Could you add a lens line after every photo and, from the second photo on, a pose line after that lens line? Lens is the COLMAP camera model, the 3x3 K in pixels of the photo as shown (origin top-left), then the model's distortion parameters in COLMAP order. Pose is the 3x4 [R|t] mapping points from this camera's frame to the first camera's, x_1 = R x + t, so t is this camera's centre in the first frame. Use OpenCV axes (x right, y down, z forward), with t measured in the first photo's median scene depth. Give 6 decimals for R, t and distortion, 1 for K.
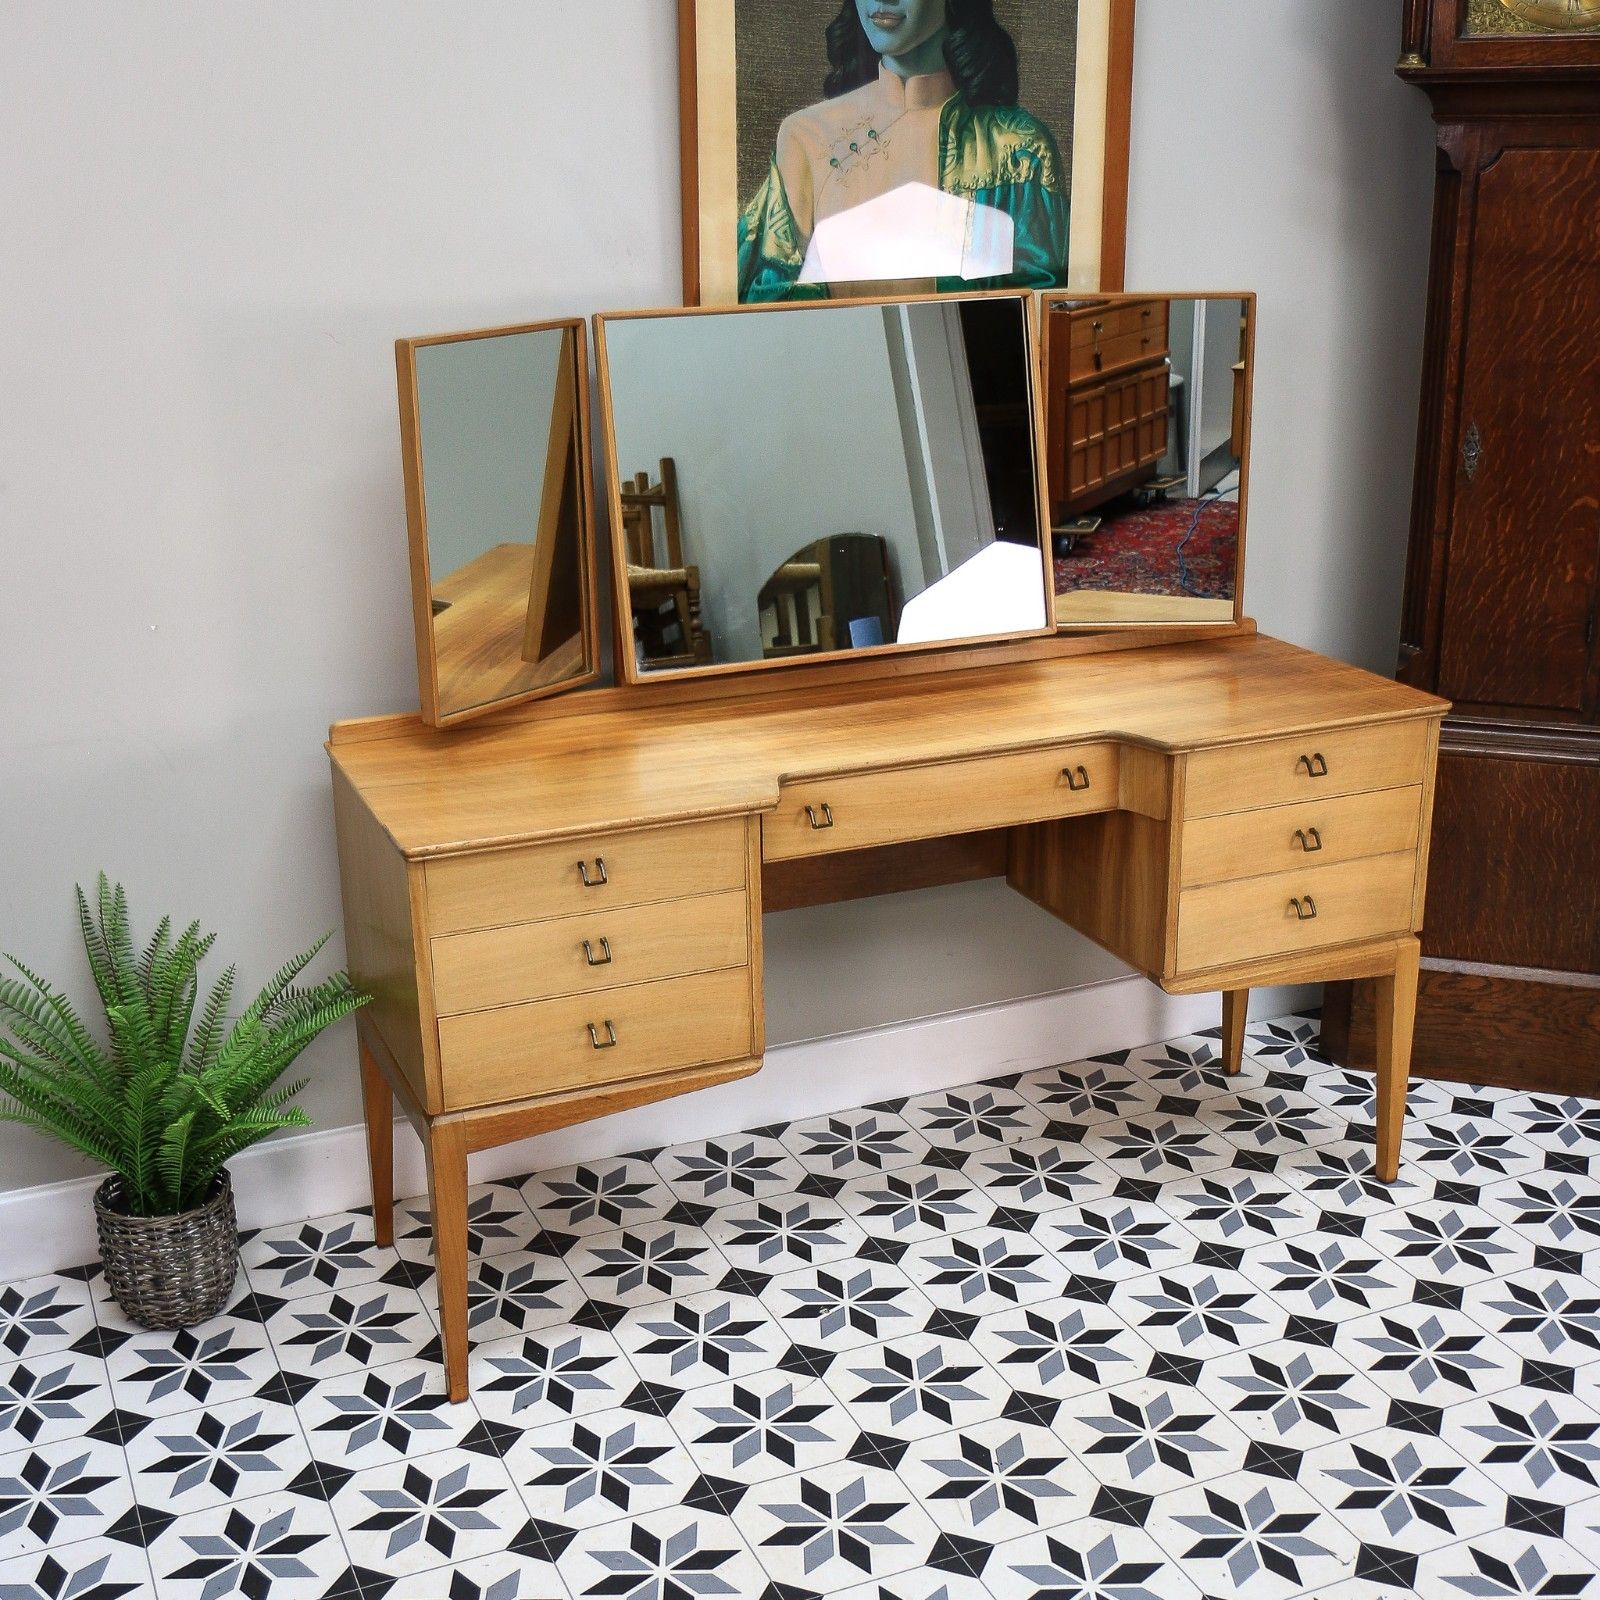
lens RADIAL K [[2012.9, 0, 748.2], [0, 2012.9, 801.0], [0, 0, 1]] dist [-0.064191, 0.000000]
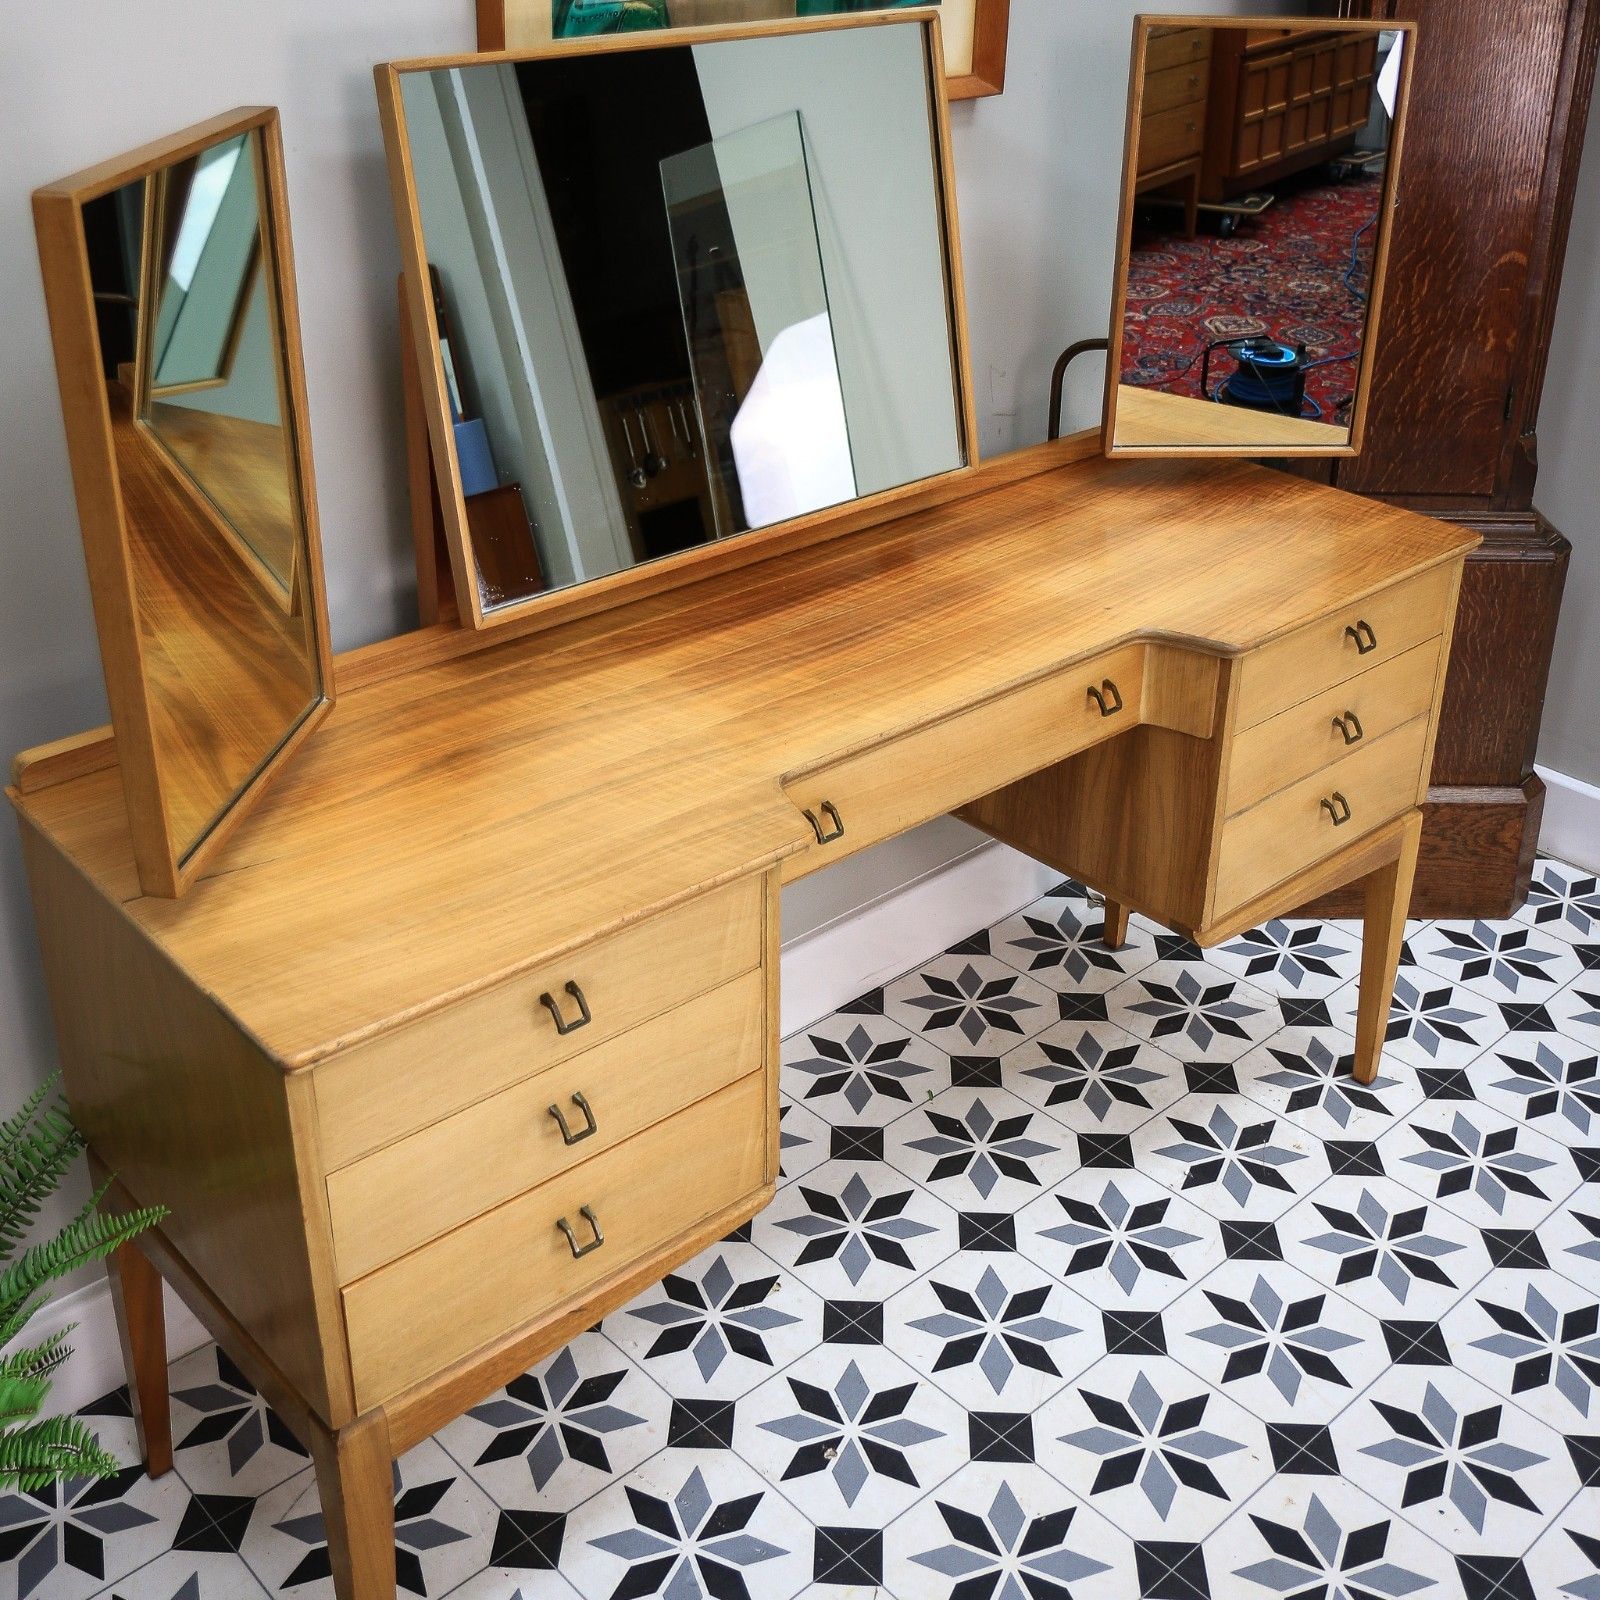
lens RADIAL K [[1886.7, 0, 782.6], [0, 1886.7, 605.0], [0, 0, 1]] dist [-0.065508, 0.000000]
pose [[0.940169, -0.108045, 0.323122, -0.151028], [0.079765, 0.991829, 0.099560, -0.111733], [-0.331238, -0.067830, 0.941106, 0.357876]]
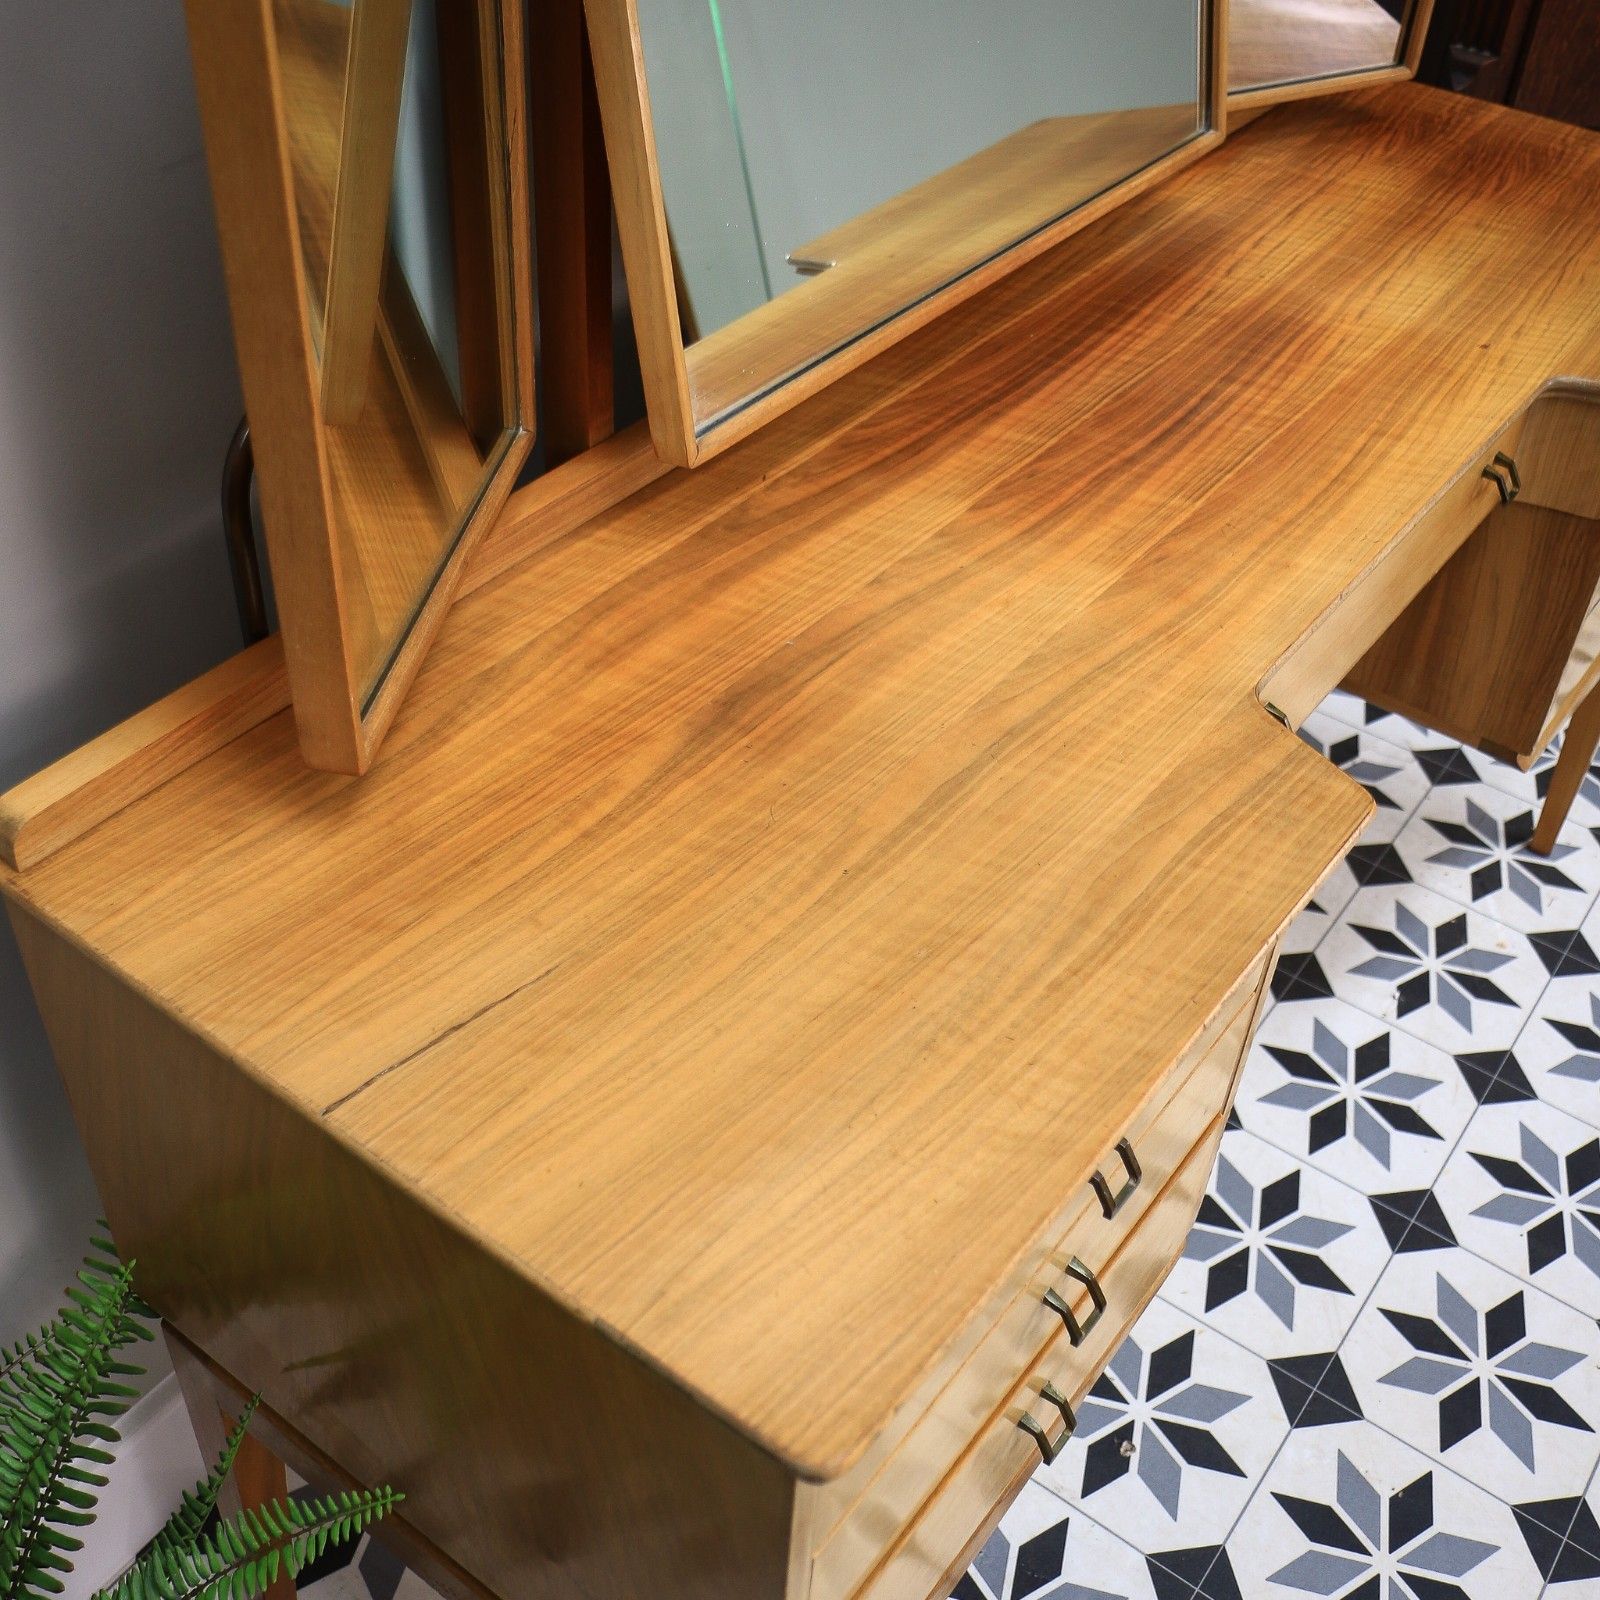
lens RADIAL K [[1886.7, 0, 805.8], [0, 1886.7, 786.3], [0, 0, 1]] dist [-0.065508, 0.000000]
pose [[0.847478, -0.294551, 0.441612, -0.207805], [0.097136, 0.903930, 0.416503, -0.144545], [-0.521868, -0.310081, 0.794672, 0.621630]]
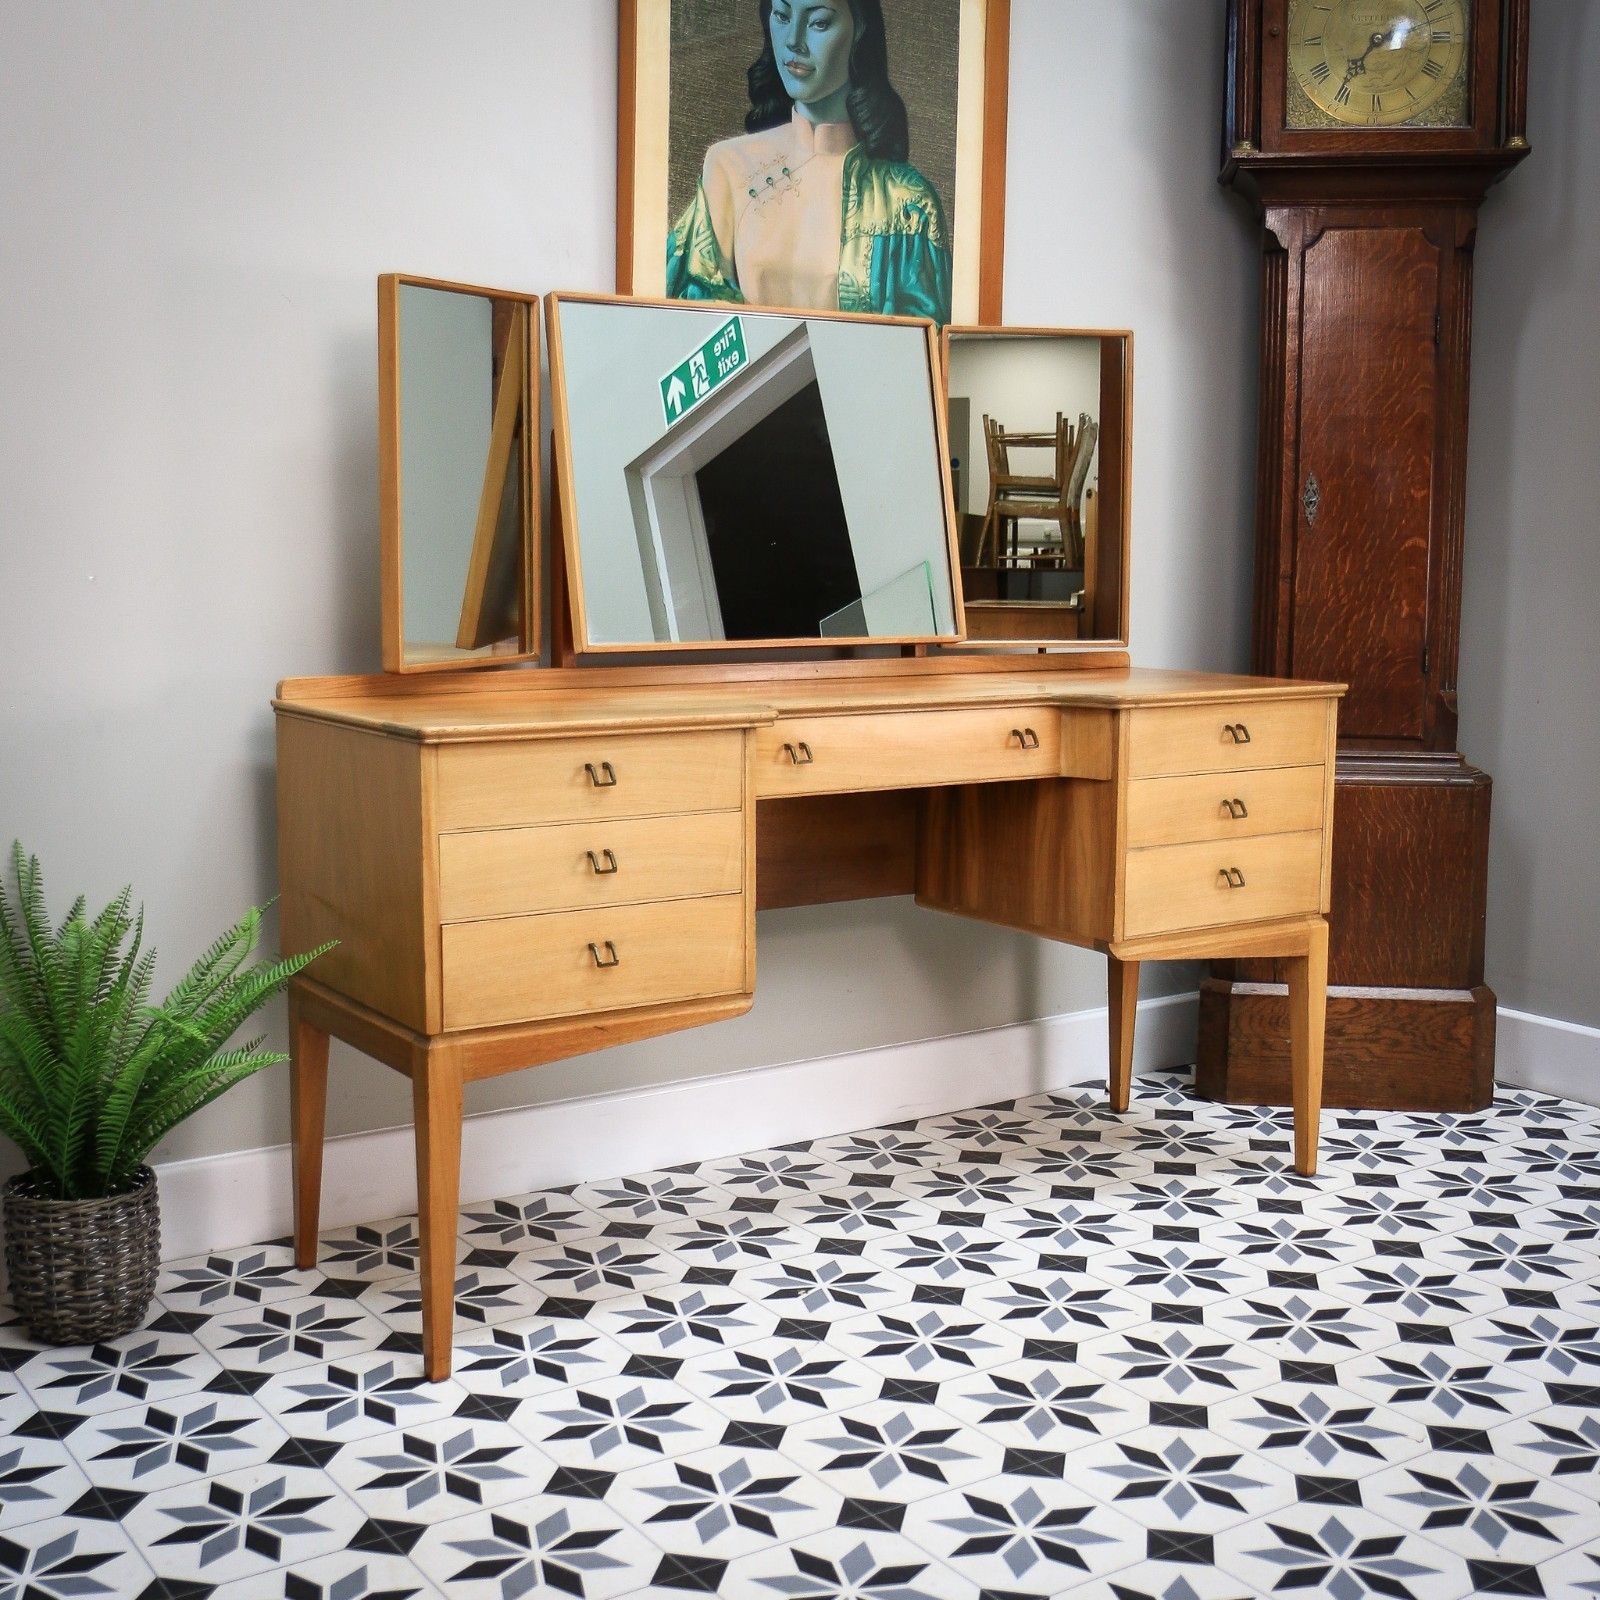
lens RADIAL K [[1942.5, 0, 718.3], [0, 1942.5, 775.6], [0, 0, 1]] dist [-0.069522, 0.000000]
pose [[0.984009, 0.002459, 0.178104, -0.151207], [0.033142, 0.979917, -0.196634, 0.178249], [-0.175011, 0.199393, 0.964165, 0.073548]]
